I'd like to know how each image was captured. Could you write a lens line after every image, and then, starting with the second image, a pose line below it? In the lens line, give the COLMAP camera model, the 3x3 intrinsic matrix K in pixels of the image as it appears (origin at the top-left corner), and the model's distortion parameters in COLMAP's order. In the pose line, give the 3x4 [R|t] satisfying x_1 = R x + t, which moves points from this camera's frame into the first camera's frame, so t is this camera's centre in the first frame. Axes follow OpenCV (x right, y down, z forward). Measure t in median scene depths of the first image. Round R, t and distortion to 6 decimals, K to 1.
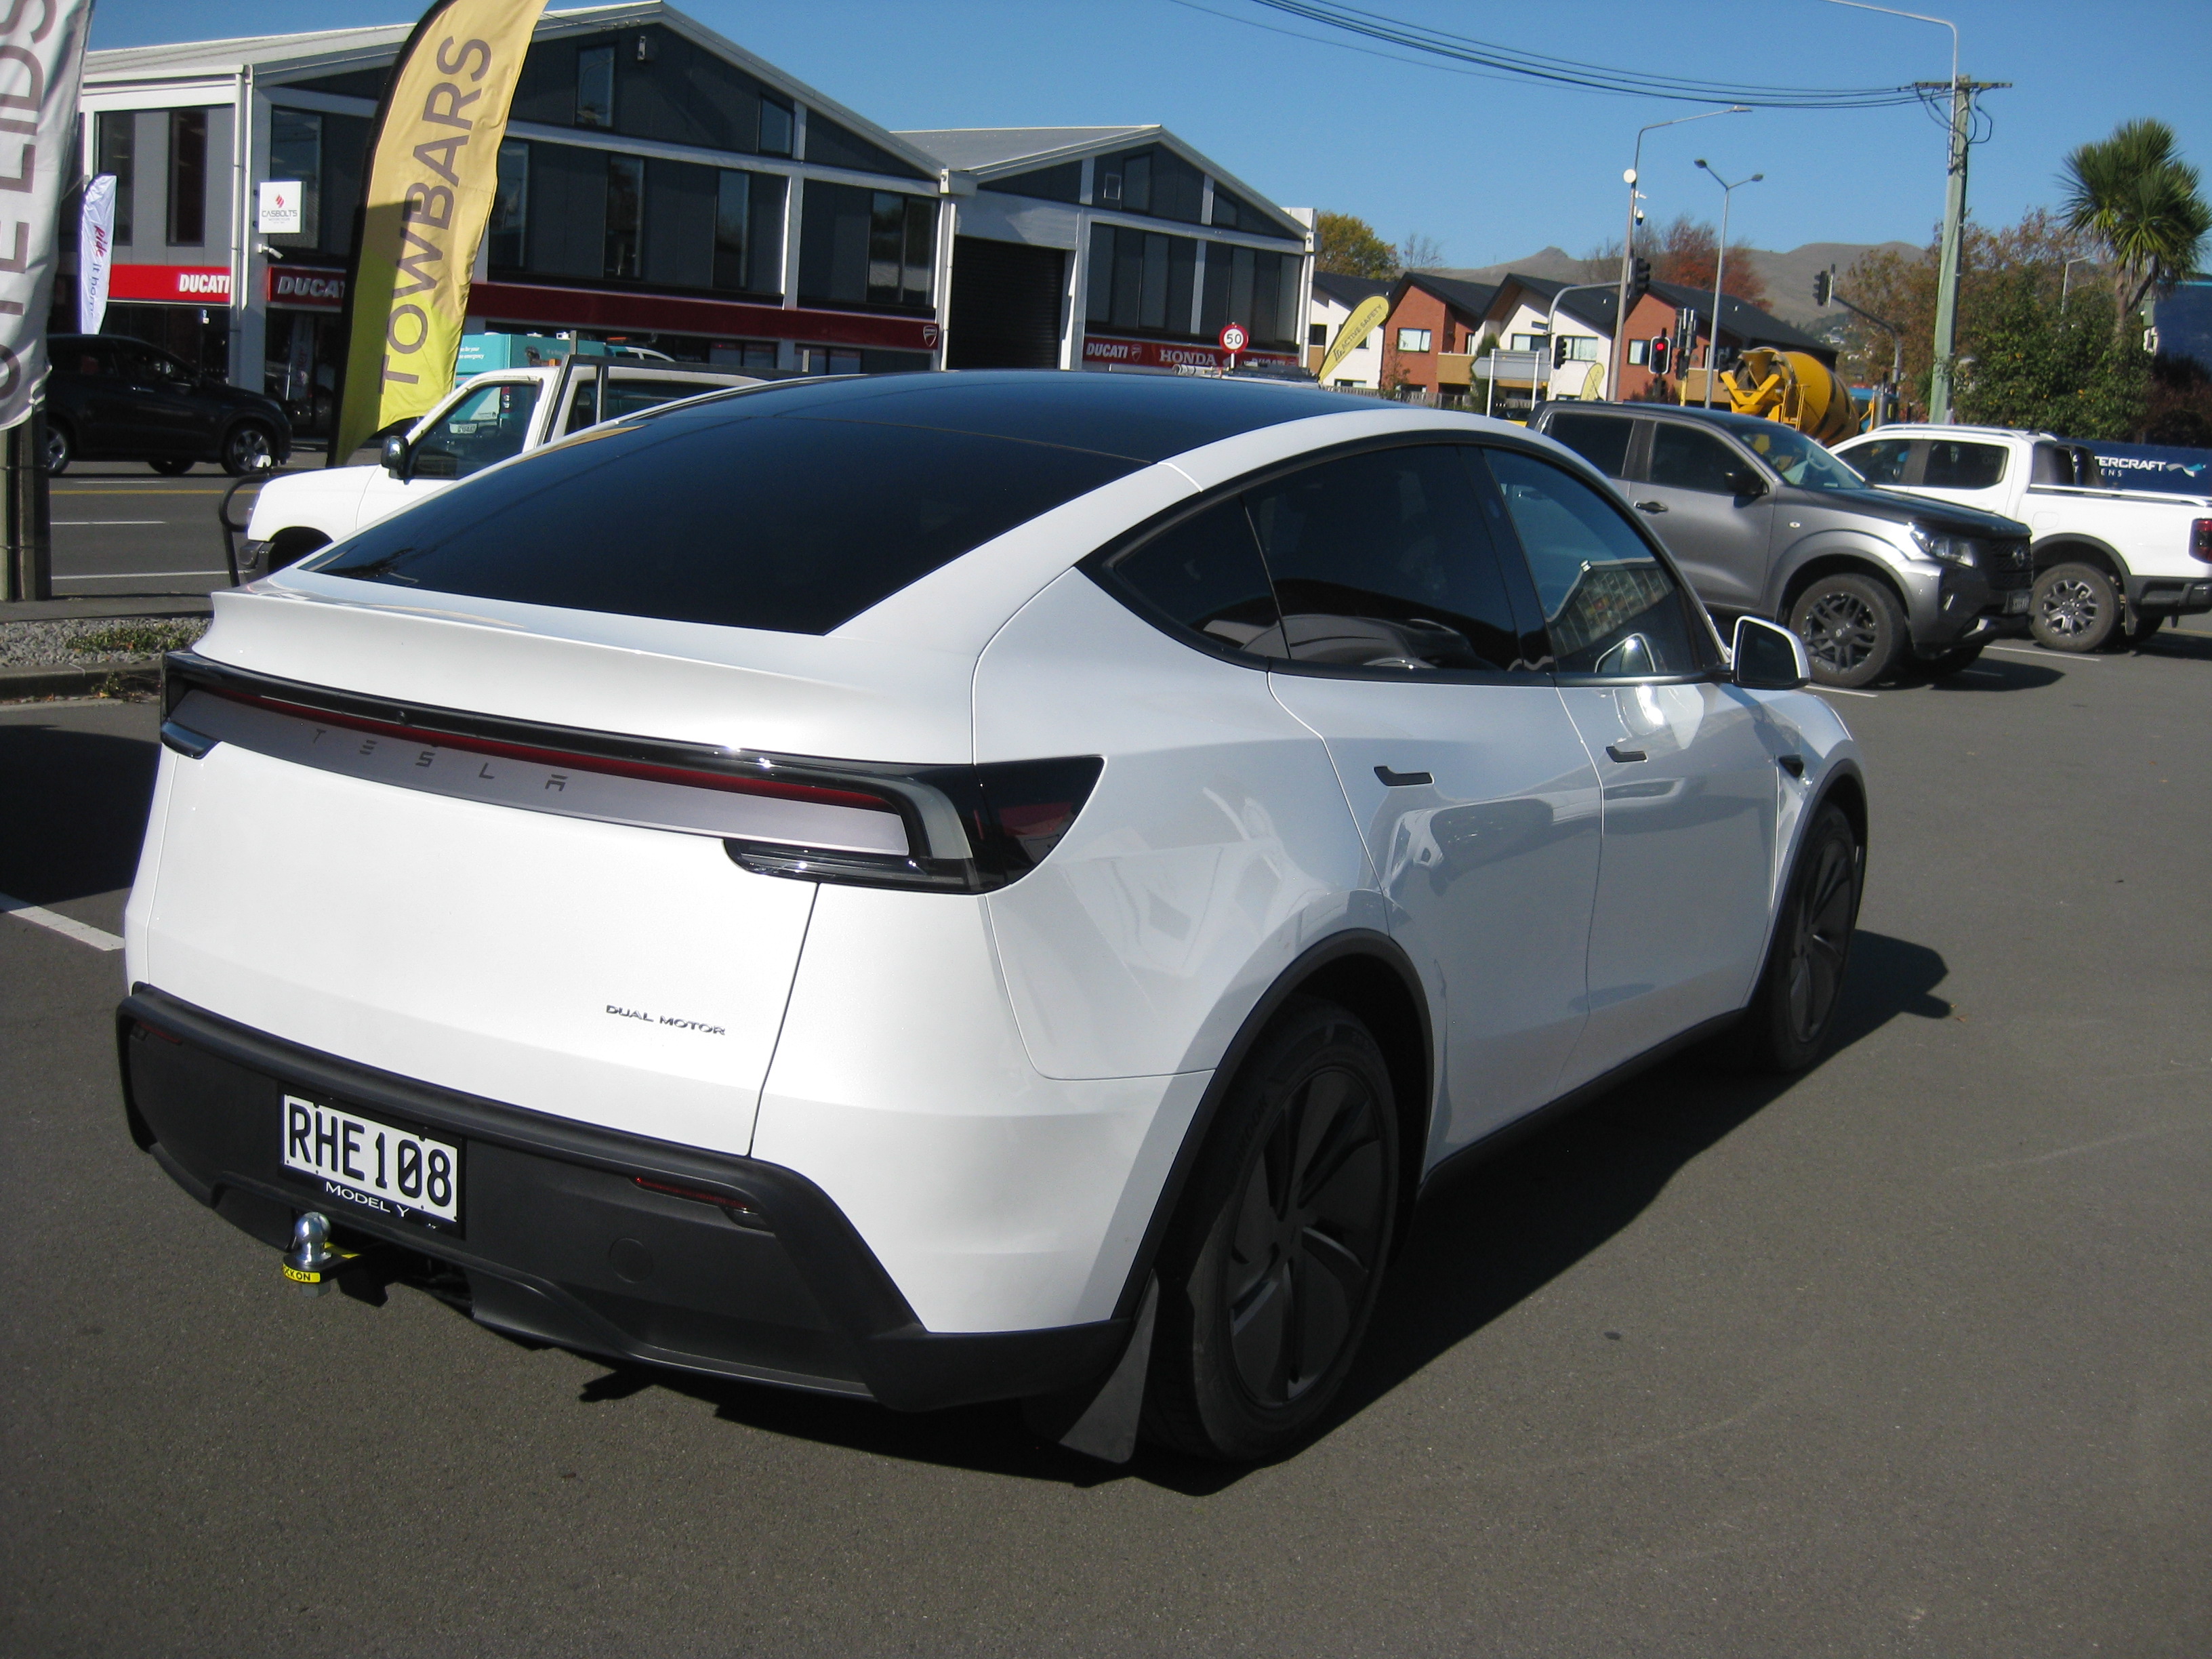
lens RADIAL K [[2403.0, 0, 1114.3], [0, 2403.0, 831.0], [0, 0, 1]] dist [-0.127839, 0.000000]
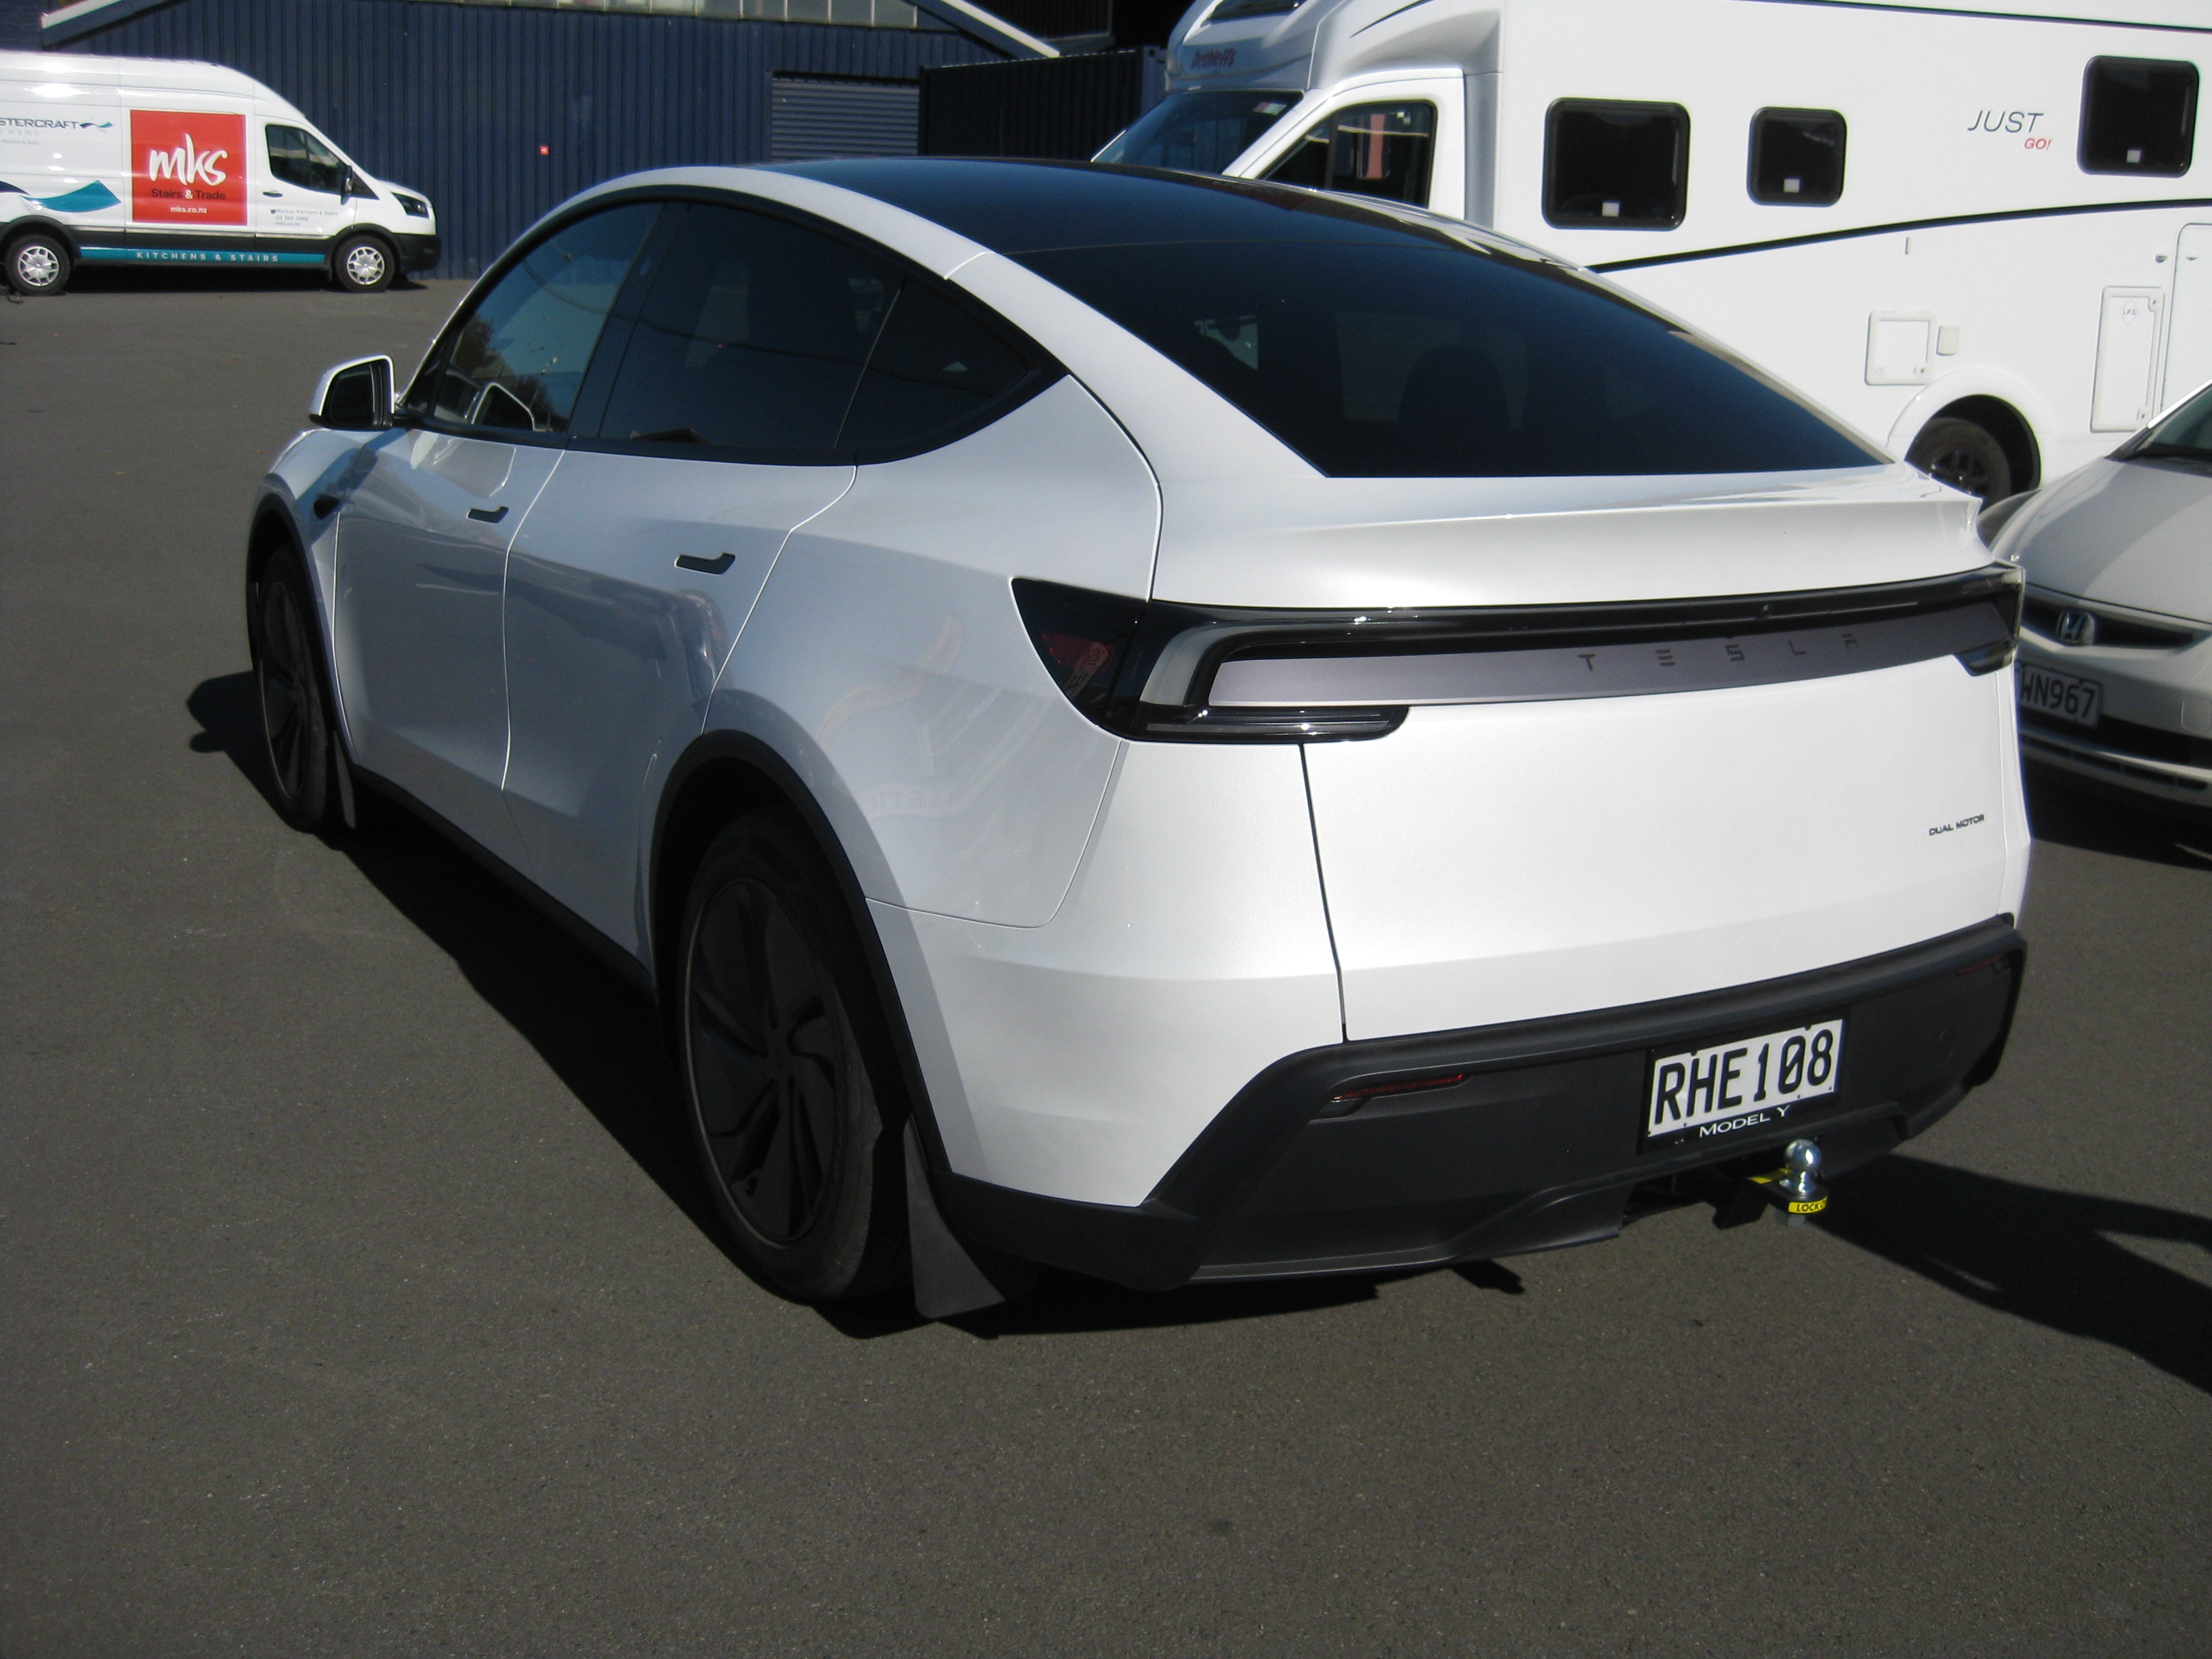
lens RADIAL K [[2403.0, 0, 1126.7], [0, 2403.0, 843.0], [0, 0, 1]] dist [-0.127839, 0.000000]
pose [[0.451776, -0.279478, 0.847225, -1.183323], [0.148203, 0.959980, 0.237645, -0.211412], [-0.879735, 0.018199, 0.475115, 0.746216]]
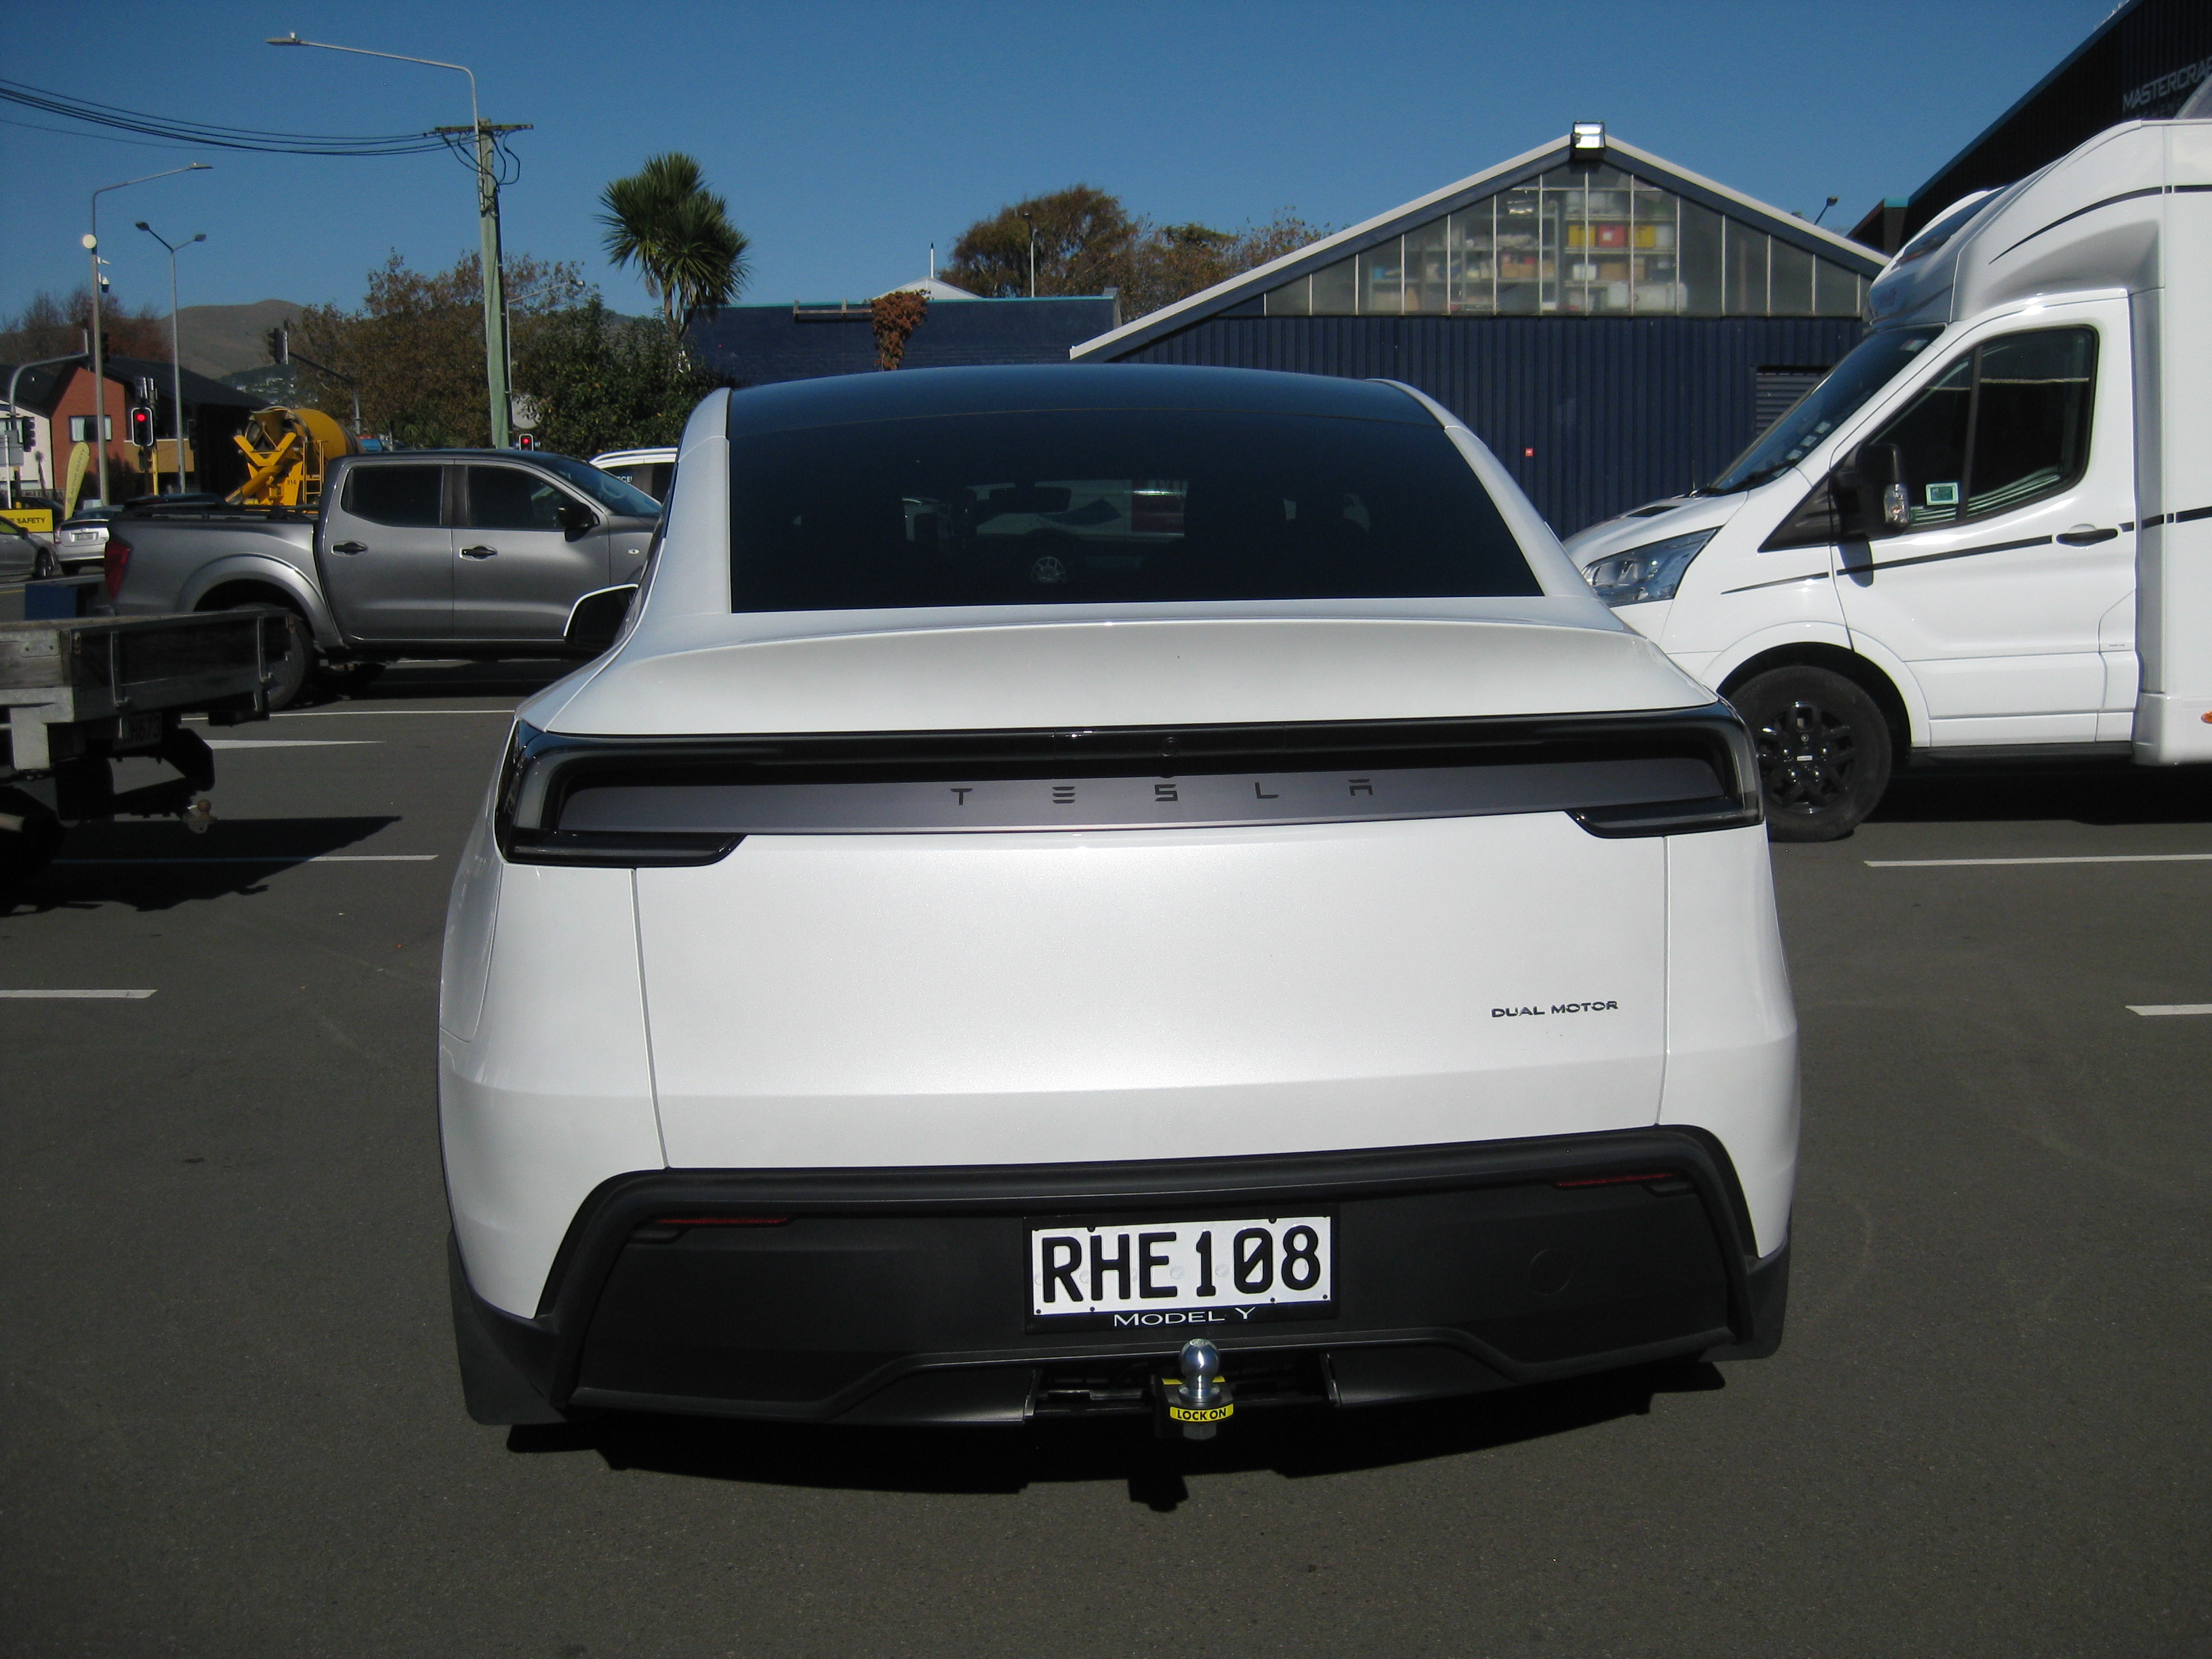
lens RADIAL K [[2403.0, 0, 1137.5], [0, 2403.0, 864.7], [0, 0, 1]] dist [-0.127839, 0.000000]
pose [[0.794307, -0.167012, 0.584109, -0.787313], [0.171898, 0.983965, 0.047584, -0.046513], [-0.582690, 0.062611, 0.810279, 0.297577]]
